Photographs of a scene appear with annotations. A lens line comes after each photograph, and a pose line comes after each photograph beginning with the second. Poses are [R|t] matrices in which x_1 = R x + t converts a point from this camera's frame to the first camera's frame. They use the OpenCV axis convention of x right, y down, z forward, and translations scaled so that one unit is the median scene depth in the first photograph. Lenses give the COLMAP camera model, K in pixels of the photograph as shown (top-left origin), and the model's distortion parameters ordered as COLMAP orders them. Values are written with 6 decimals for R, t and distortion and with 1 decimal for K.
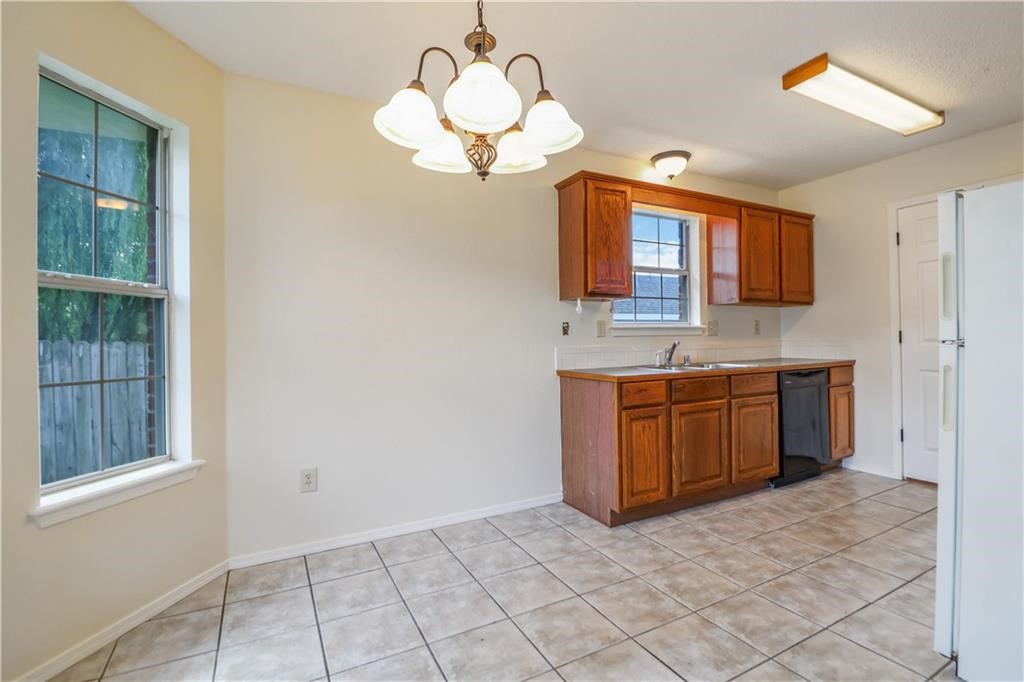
lens RADIAL K [[484.6, 0, 531.0], [0, 484.6, 342.0], [0, 0, 1]] dist [-0.008576, -0.006828]
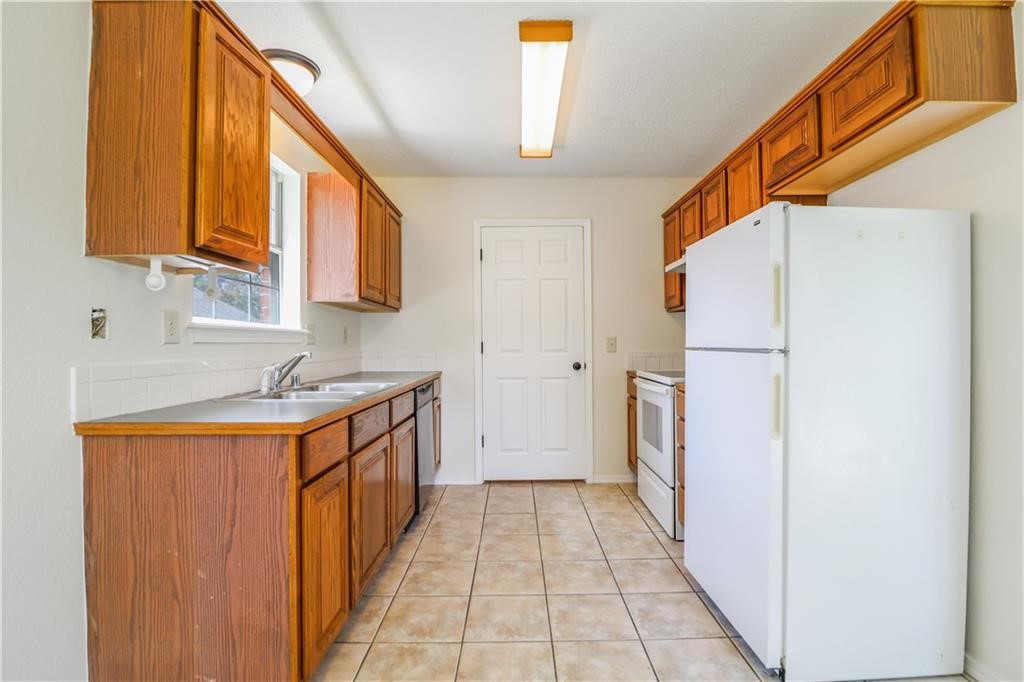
lens RADIAL K [[473.2, 0, 514.0], [0, 473.2, 340.9], [0, 0, 1]] dist [-0.014180, -0.000377]
pose [[0.469916, 0.019777, 0.882490, -0.146802], [0.003860, 0.999693, -0.024459, -0.000037], [-0.882703, 0.014900, 0.469695, 0.579110]]
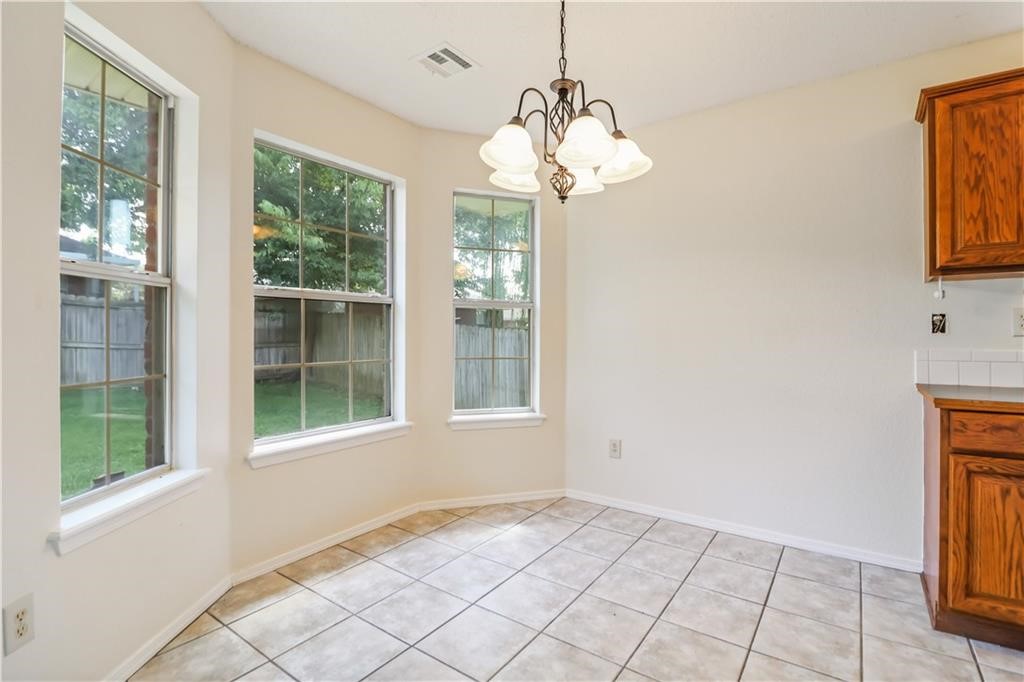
lens RADIAL K [[484.6, 0, 510.3], [0, 484.6, 335.0], [0, 0, 1]] dist [-0.008576, -0.006828]
pose [[0.416188, 0.012106, -0.909198, 0.519781], [-0.009201, 0.999916, 0.009102, -0.013823], [0.909232, 0.004577, 0.416264, 0.219434]]
